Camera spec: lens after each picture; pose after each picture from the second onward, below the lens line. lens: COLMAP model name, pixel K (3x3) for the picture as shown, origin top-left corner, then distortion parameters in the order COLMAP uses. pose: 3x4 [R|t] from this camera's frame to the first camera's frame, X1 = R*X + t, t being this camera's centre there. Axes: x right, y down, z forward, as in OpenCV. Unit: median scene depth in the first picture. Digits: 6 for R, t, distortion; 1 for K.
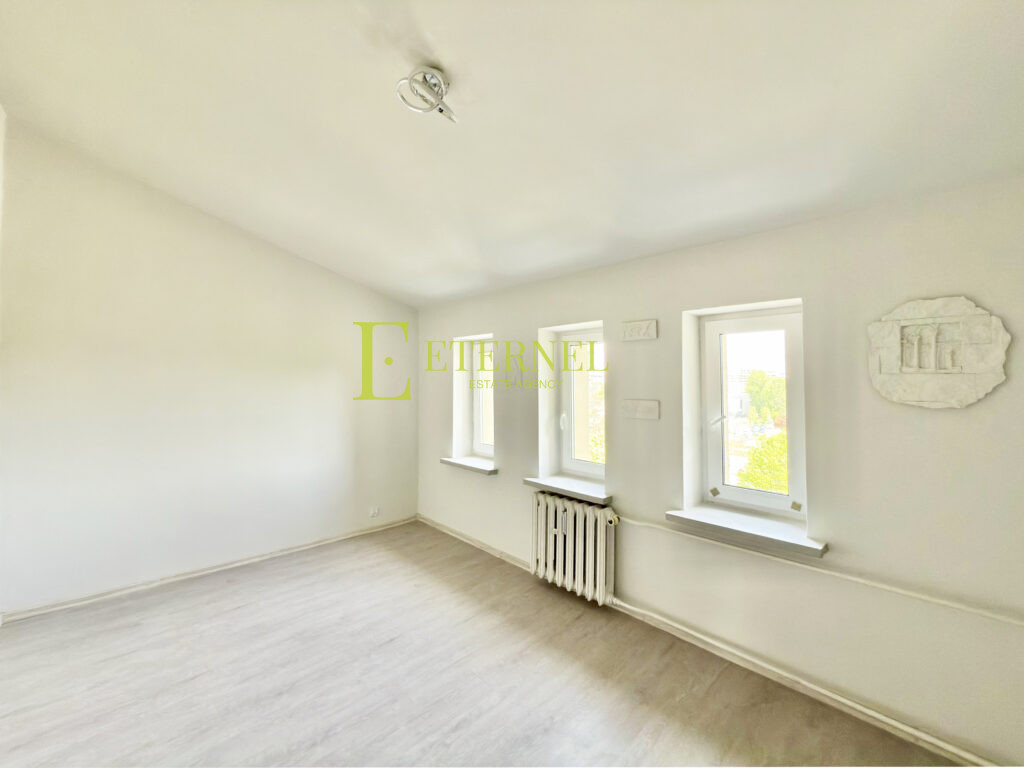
lens RADIAL K [[413.2, 0, 514.7], [0, 413.2, 372.8], [0, 0, 1]] dist [0.000533, 0.000026]
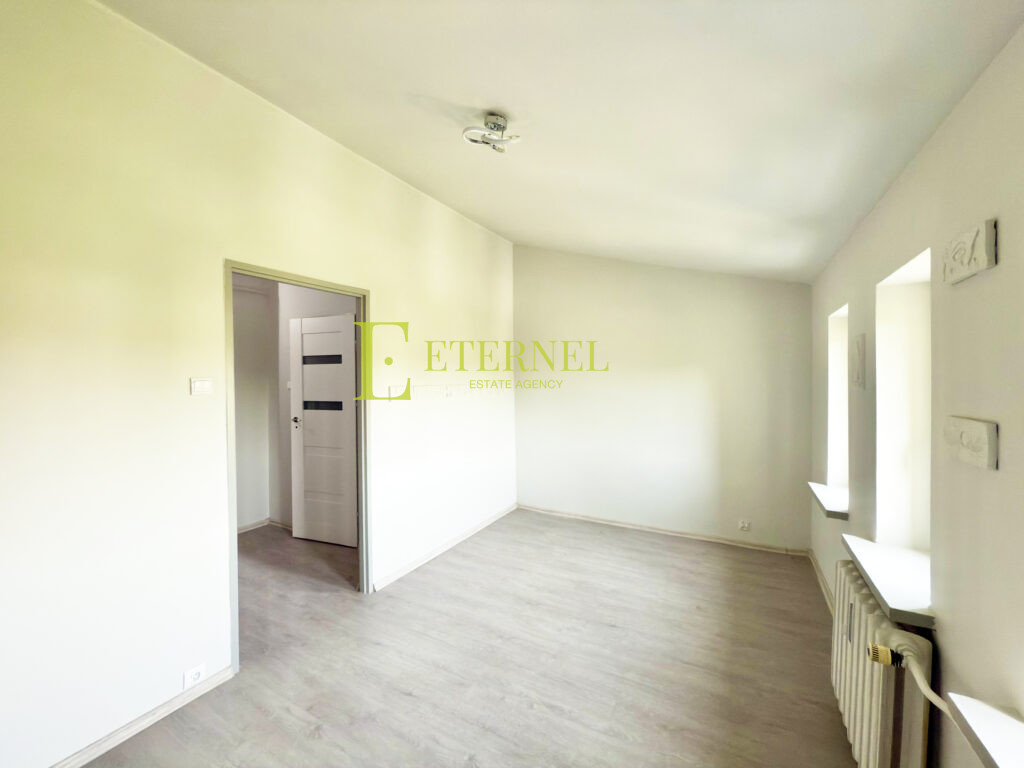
lens RADIAL K [[413.2, 0, 513.3], [0, 413.2, 384.0], [0, 0, 1]] dist [0.000533, 0.000026]
pose [[0.281678, -0.003384, -0.959503, 0.822699], [0.036591, 0.999304, 0.007217, 0.012555], [0.958811, -0.037142, 0.281606, 0.608308]]
